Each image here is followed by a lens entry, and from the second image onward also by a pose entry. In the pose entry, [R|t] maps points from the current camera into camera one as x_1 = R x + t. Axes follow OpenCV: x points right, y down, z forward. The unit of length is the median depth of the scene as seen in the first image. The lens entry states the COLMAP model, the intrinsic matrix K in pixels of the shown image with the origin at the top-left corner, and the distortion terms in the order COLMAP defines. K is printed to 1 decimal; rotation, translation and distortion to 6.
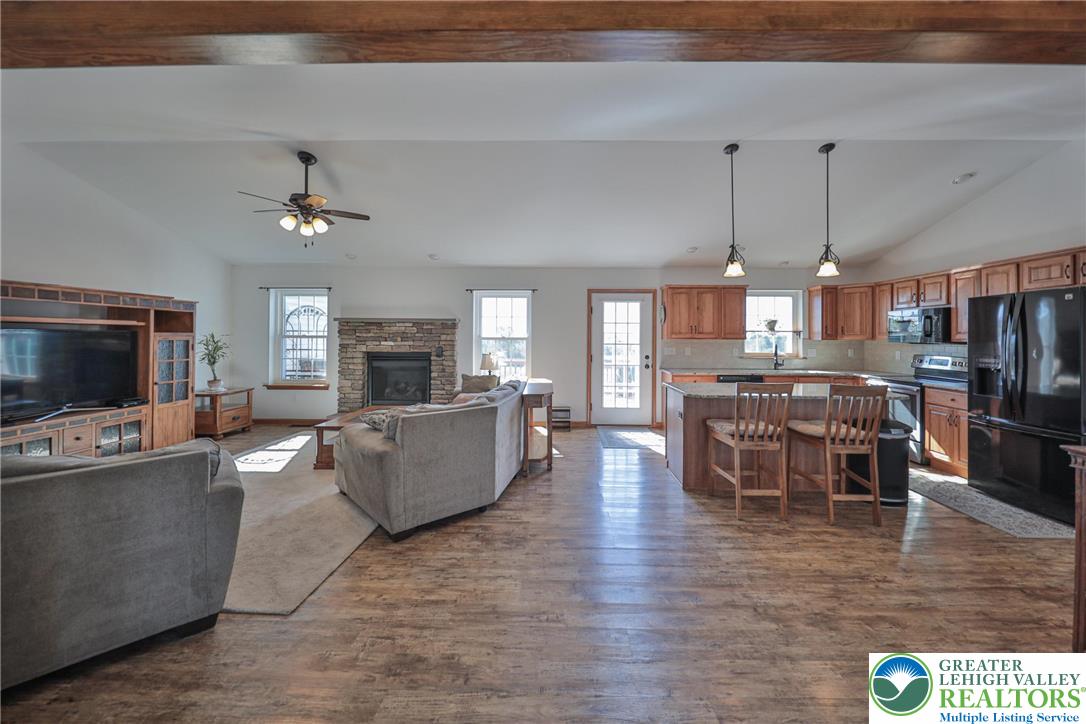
lens RADIAL K [[399.4, 0, 553.7], [0, 399.4, 336.3], [0, 0, 1]] dist [0.003617, -0.002387]
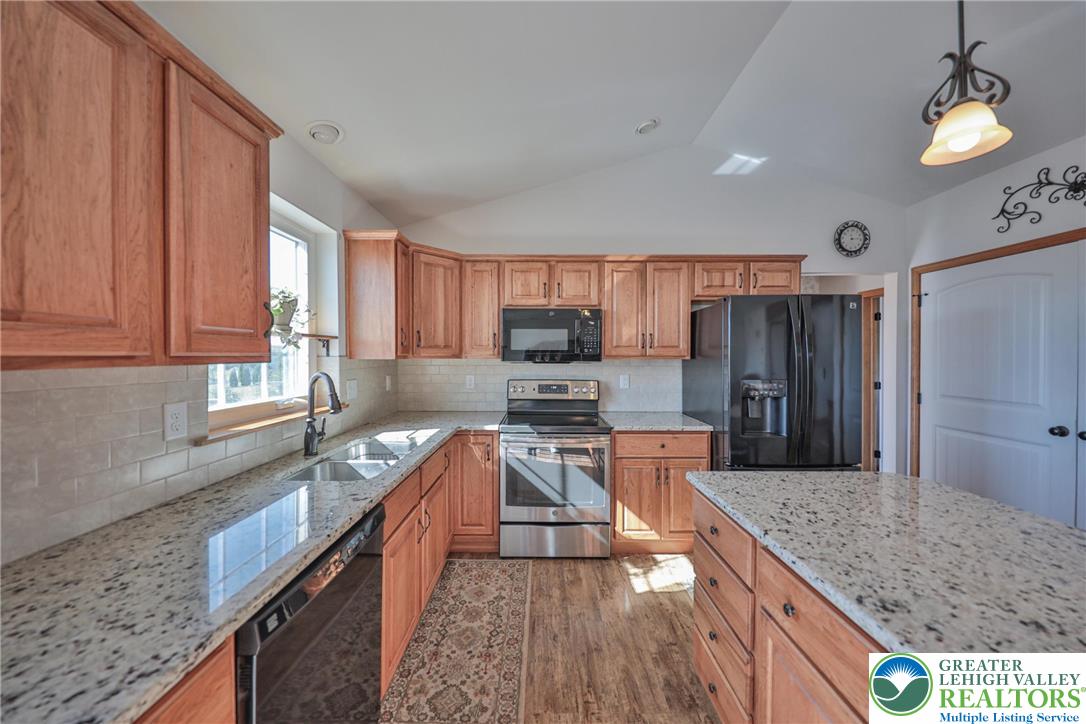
lens RADIAL K [[364.3, 0, 540.7], [0, 364.3, 358.1], [0, 0, 1]] dist [-0.002428, -0.001182]
pose [[-0.023305, -0.011378, 0.999664, 0.271909], [-0.003641, 0.999930, 0.011296, 0.003871], [-0.999722, -0.003376, -0.023345, 0.848268]]
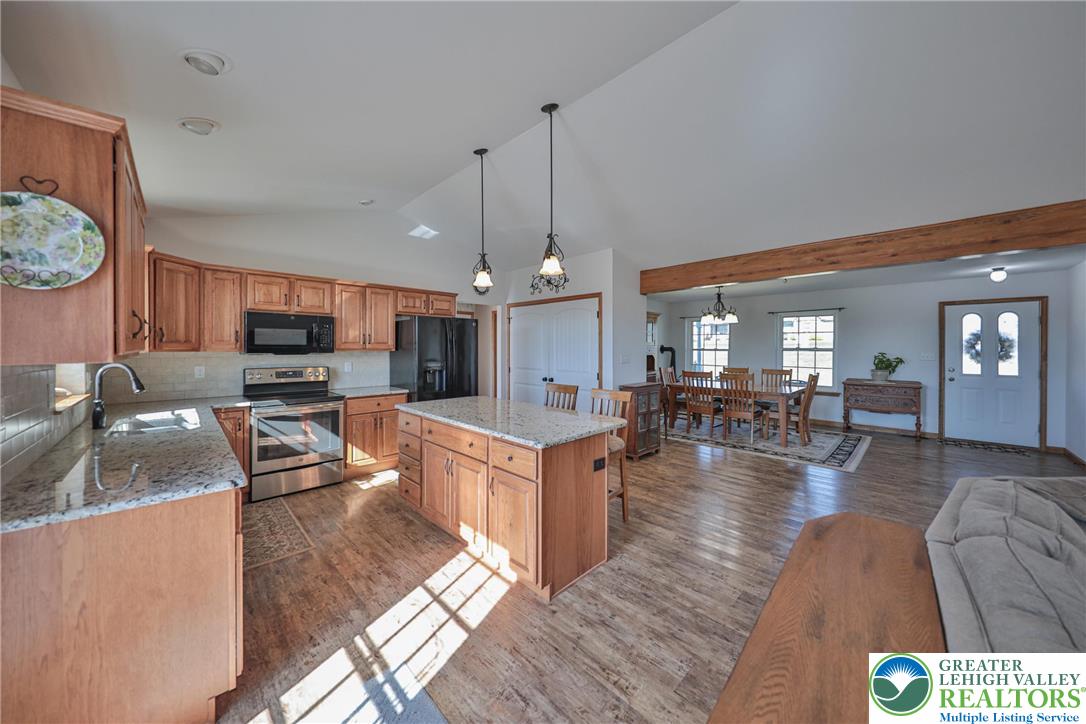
lens RADIAL K [[376.5, 0, 552.1], [0, 376.5, 348.5], [0, 0, 1]] dist [-0.003101, -0.000783]
pose [[-0.730844, -0.010637, 0.682462, -0.038717], [-0.009177, 0.999941, 0.005759, -0.002638], [-0.682483, -0.002054, -0.730898, 0.994286]]
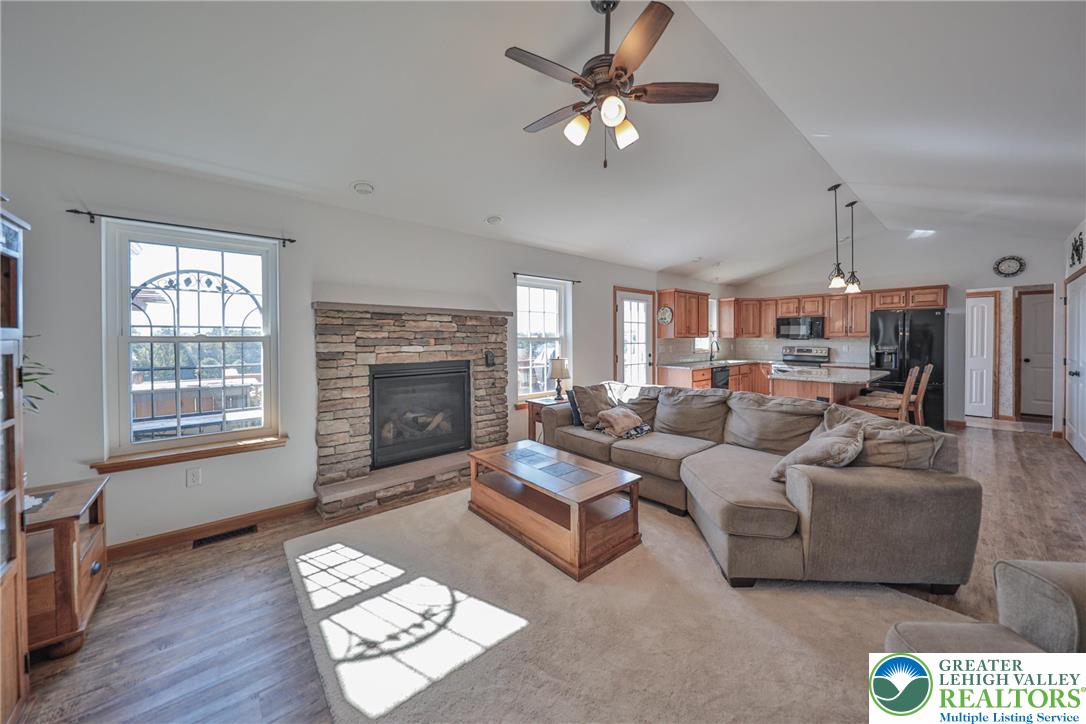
lens RADIAL K [[376.5, 0, 549.9], [0, 376.5, 344.5], [0, 0, 1]] dist [-0.003101, -0.000783]
pose [[0.744077, -0.019426, 0.667812, -0.662967], [0.007125, 0.999751, 0.021143, 0.000876], [-0.668056, -0.010974, 0.744030, 0.457458]]
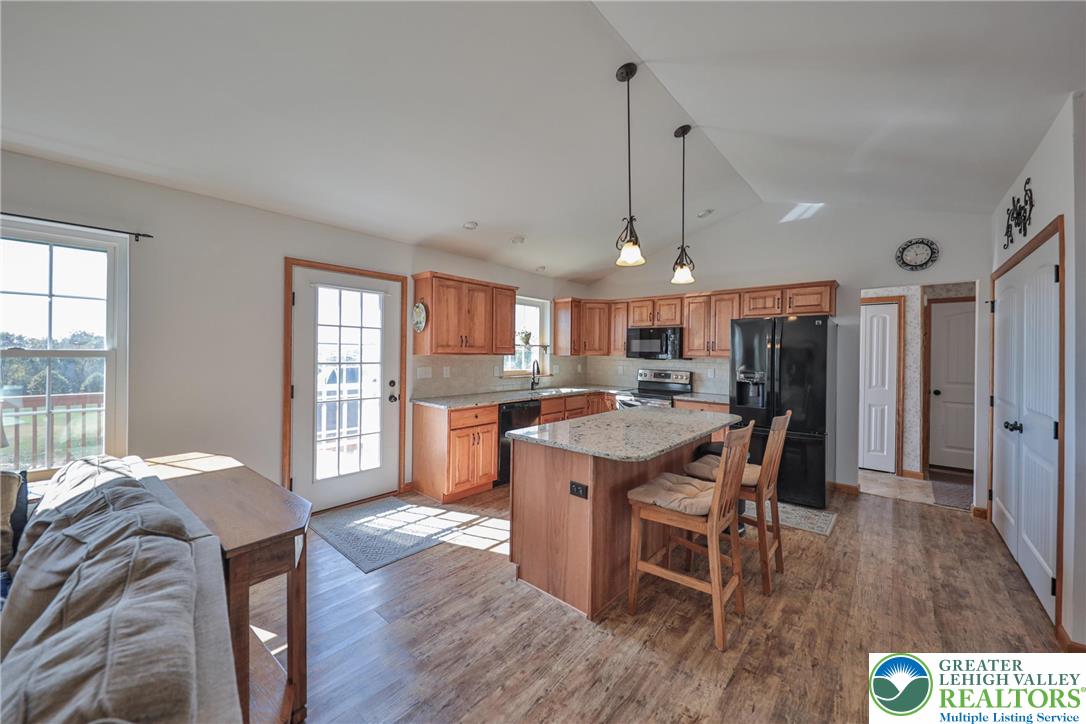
lens RADIAL K [[399.4, 0, 544.0], [0, 399.4, 354.5], [0, 0, 1]] dist [0.003617, -0.002387]
pose [[0.643557, -0.001222, 0.765397, -0.099631], [-0.010004, 0.999900, 0.010008, -0.001834], [-0.765333, -0.014098, 0.643480, 0.432356]]
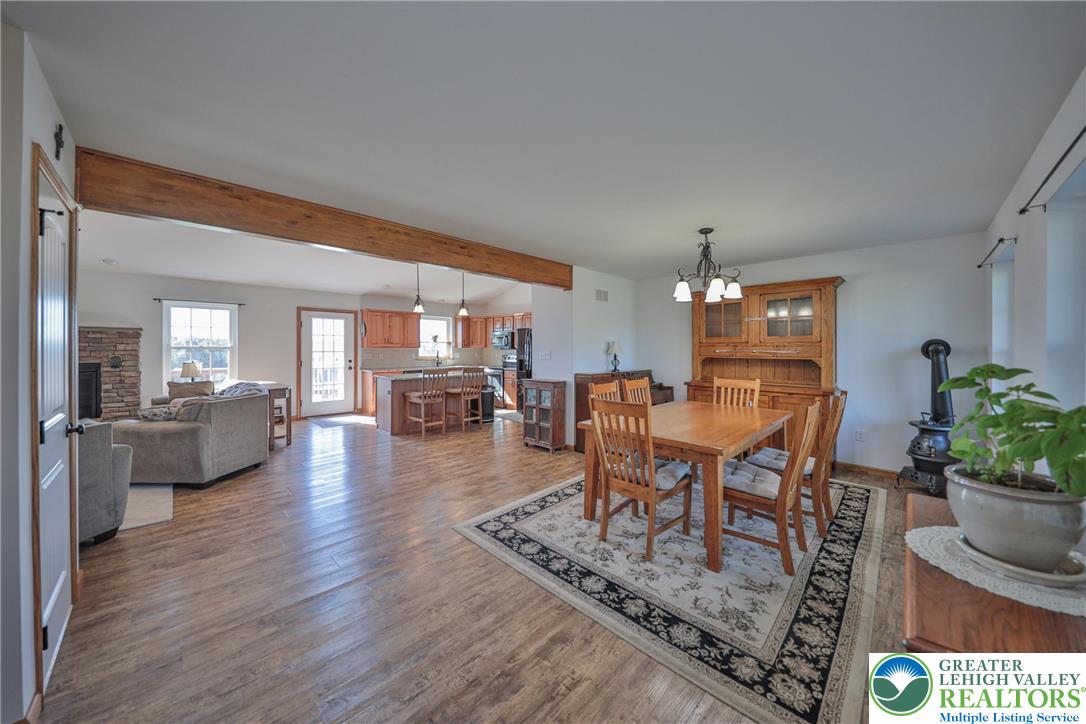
lens RADIAL K [[376.5, 0, 555.8], [0, 376.5, 350.0], [0, 0, 1]] dist [-0.003101, -0.000783]
pose [[0.678284, -0.009416, 0.734739, -0.236320], [-0.000941, 0.999906, 0.013684, -0.003276], [-0.734799, -0.009973, 0.678211, -0.380925]]
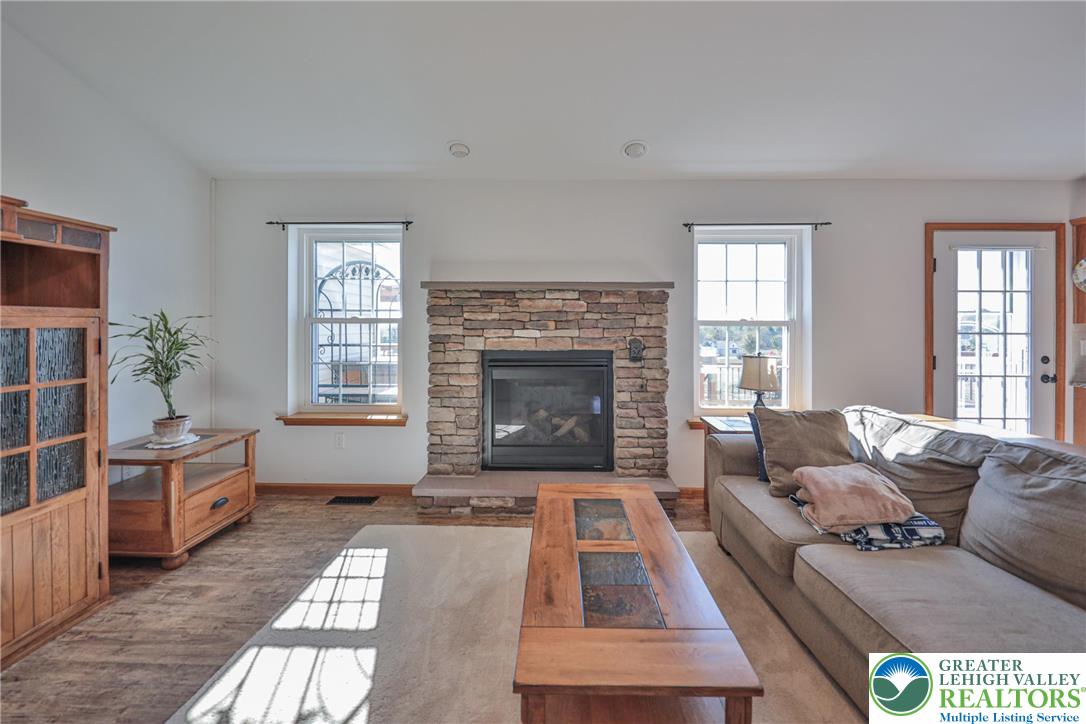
lens RADIAL K [[399.4, 0, 547.8], [0, 399.4, 322.7], [0, 0, 1]] dist [0.003617, -0.002387]
pose [[0.999978, -0.001893, -0.006294, -0.401597], [0.001909, 0.999995, 0.002510, 0.003422], [0.006289, -0.002521, 0.999977, 0.526558]]
